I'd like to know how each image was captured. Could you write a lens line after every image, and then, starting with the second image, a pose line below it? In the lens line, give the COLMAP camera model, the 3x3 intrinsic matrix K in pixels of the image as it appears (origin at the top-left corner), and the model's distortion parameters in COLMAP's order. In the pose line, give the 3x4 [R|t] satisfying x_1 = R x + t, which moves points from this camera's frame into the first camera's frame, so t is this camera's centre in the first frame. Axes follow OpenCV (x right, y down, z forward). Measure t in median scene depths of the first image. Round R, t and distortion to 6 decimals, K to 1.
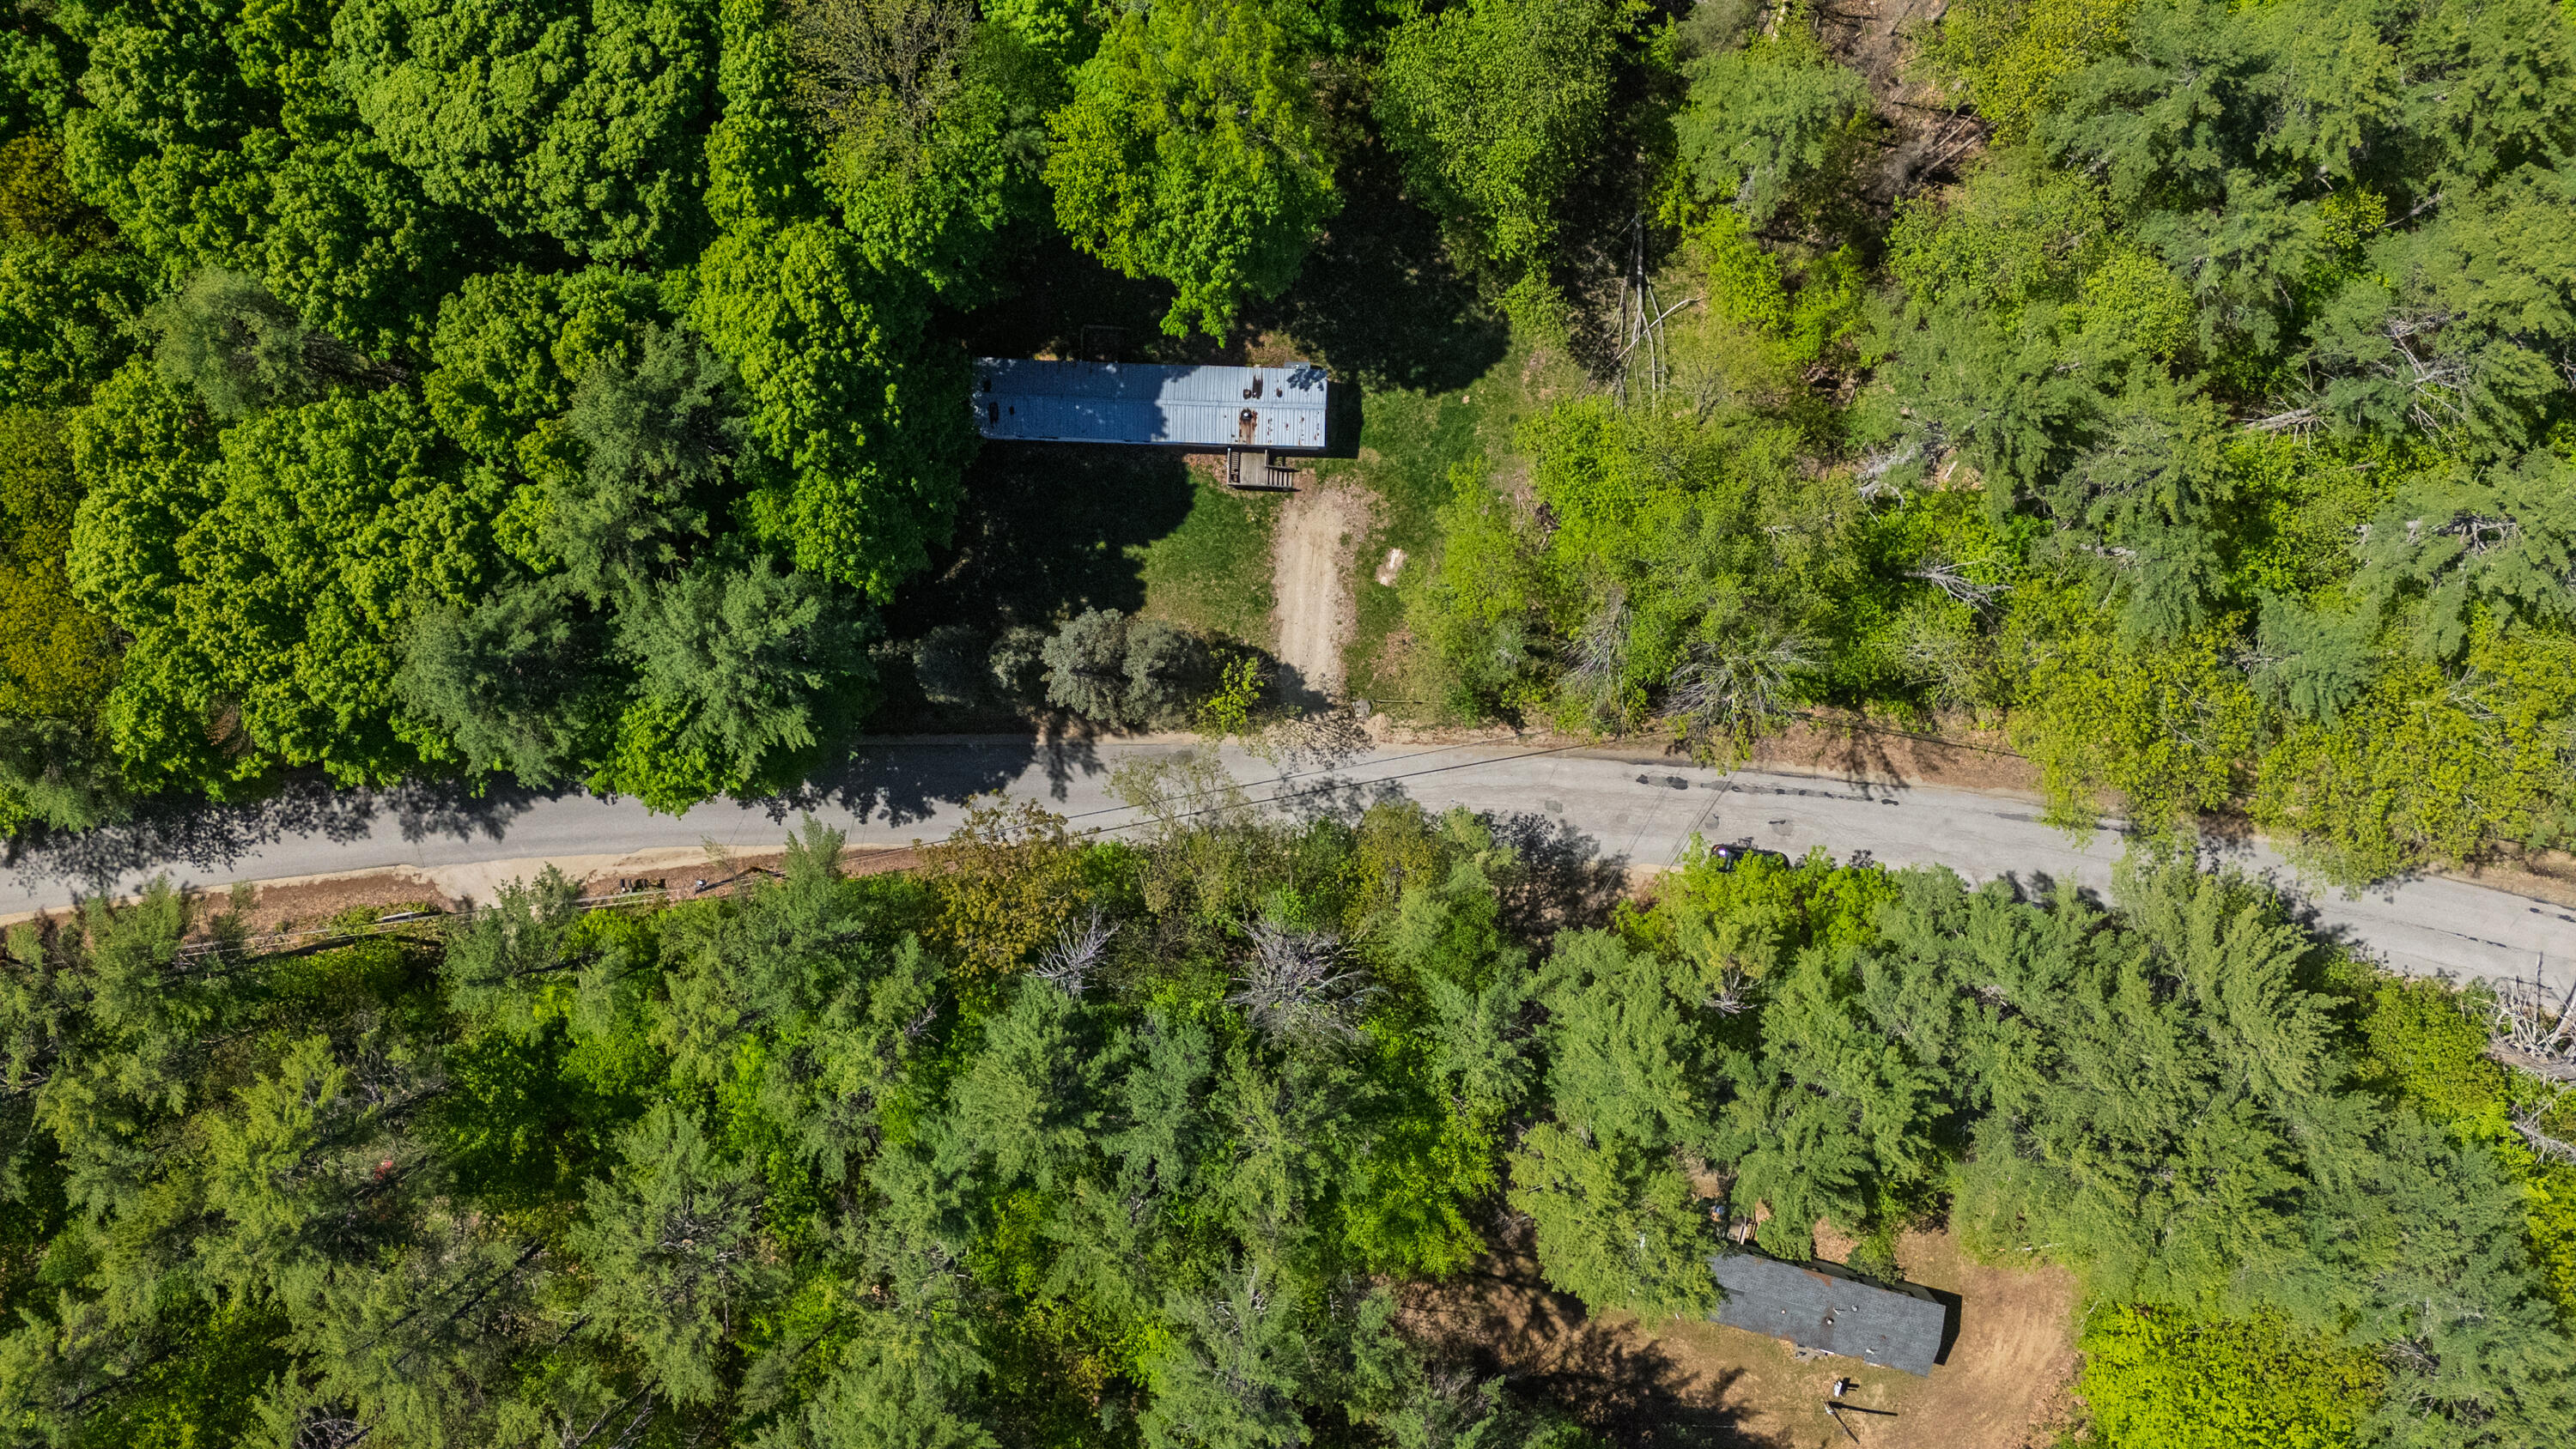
lens RADIAL K [[1894.5, 0, 1295.0], [0, 1894.5, 715.9], [0, 0, 1]] dist [0.076411, -0.056838]
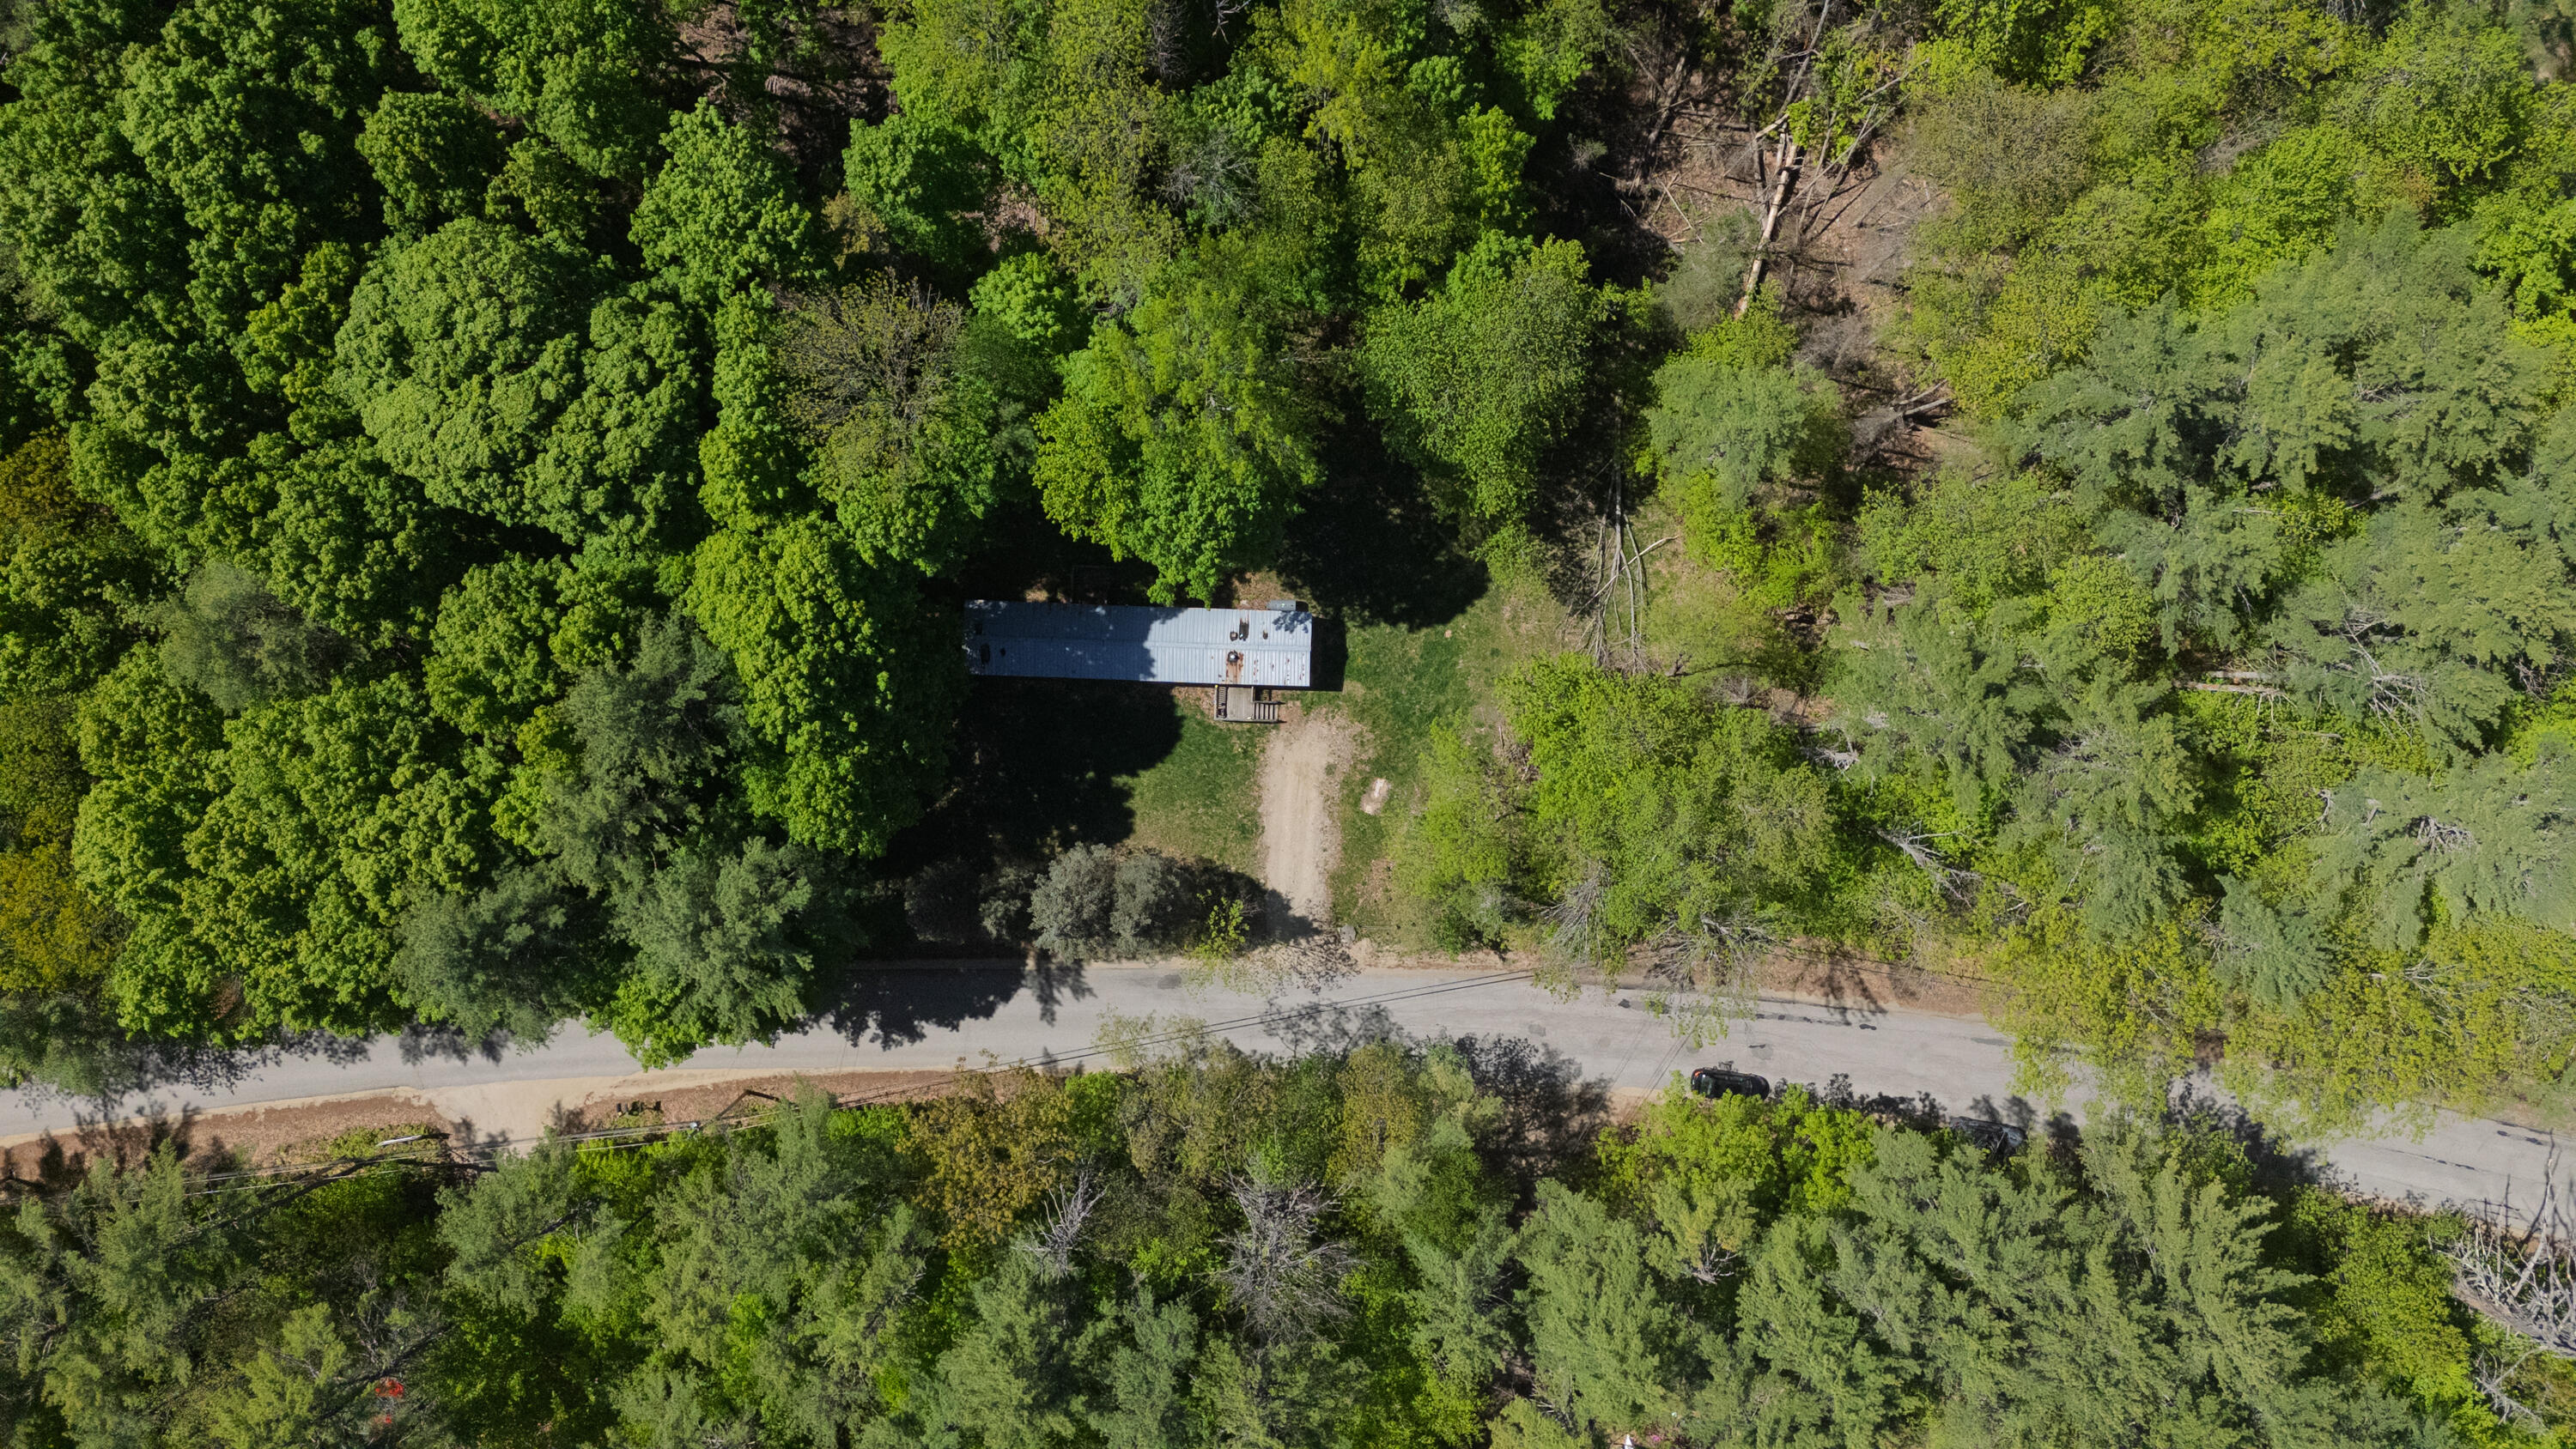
lens RADIAL K [[1894.5, 0, 1292.5], [0, 1894.5, 732.8], [0, 0, 1]] dist [0.076411, -0.056838]
pose [[1.000000, -0.000749, -0.000503, 0.008306], [0.000751, 0.999992, 0.004008, -0.143907], [0.000500, -0.004008, 0.999992, -0.019110]]
